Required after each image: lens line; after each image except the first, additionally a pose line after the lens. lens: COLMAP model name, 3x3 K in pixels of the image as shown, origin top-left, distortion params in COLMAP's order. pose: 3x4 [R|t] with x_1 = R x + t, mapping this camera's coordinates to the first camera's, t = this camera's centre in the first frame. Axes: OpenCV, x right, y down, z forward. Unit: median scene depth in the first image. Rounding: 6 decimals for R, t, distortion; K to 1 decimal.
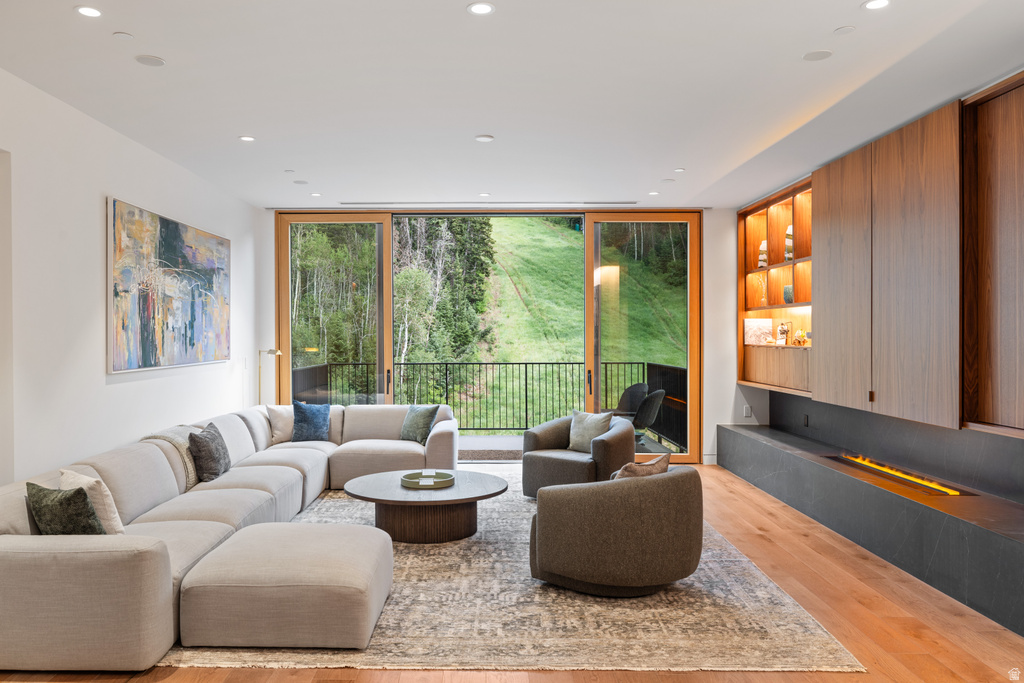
lens RADIAL K [[772.9, 0, 476.1], [0, 772.9, 340.7], [0, 0, 1]] dist [0.000768, 0.000279]
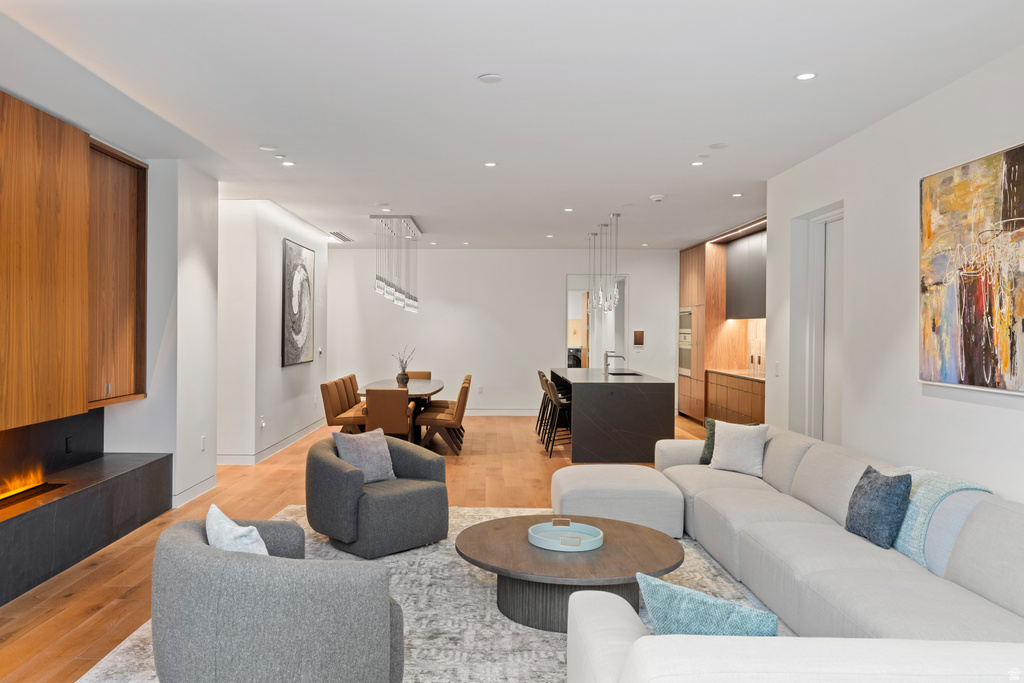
lens RADIAL K [[772.9, 0, 476.1], [0, 772.9, 340.7], [0, 0, 1]] dist [0.000768, 0.000279]
pose [[-0.999987, -0.004975, 0.000776, 0.014310], [-0.004956, 0.999724, 0.022957, -0.013383], [-0.000890, 0.022952, -0.999736, 1.150656]]
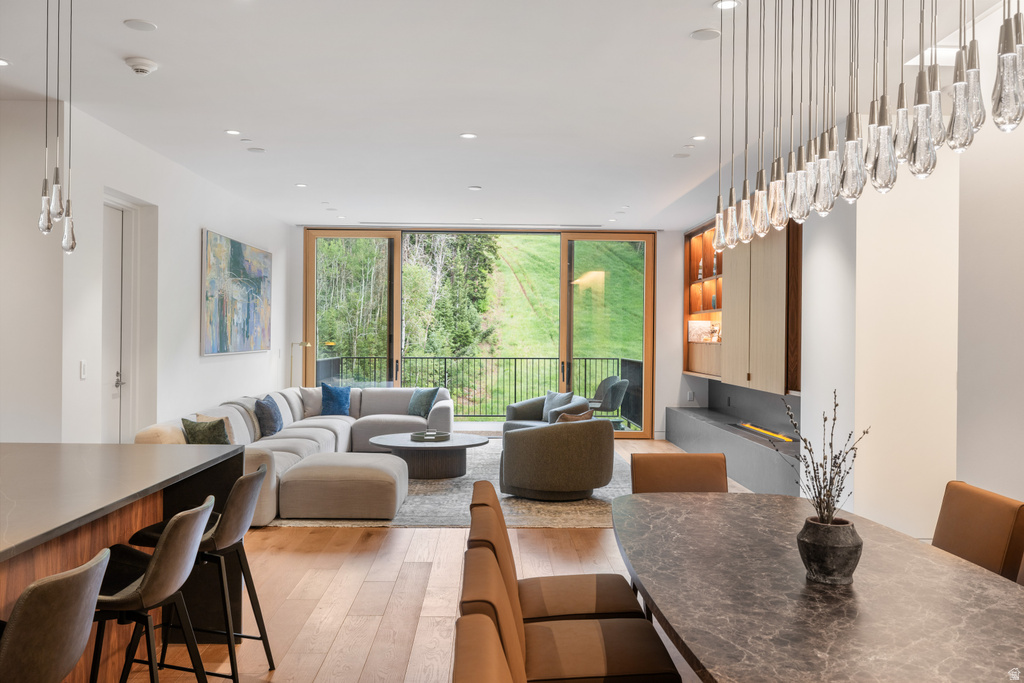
lens RADIAL K [[849.8, 0, 512.0], [0, 849.8, 341.5], [0, 0, 1]] dist [-0.005719, -0.000886]
pose [[0.999194, 0.008736, 0.039181, 0.014249], [-0.008691, 0.999961, -0.001313, 0.008936], [-0.039191, 0.000972, 0.999231, -0.340310]]
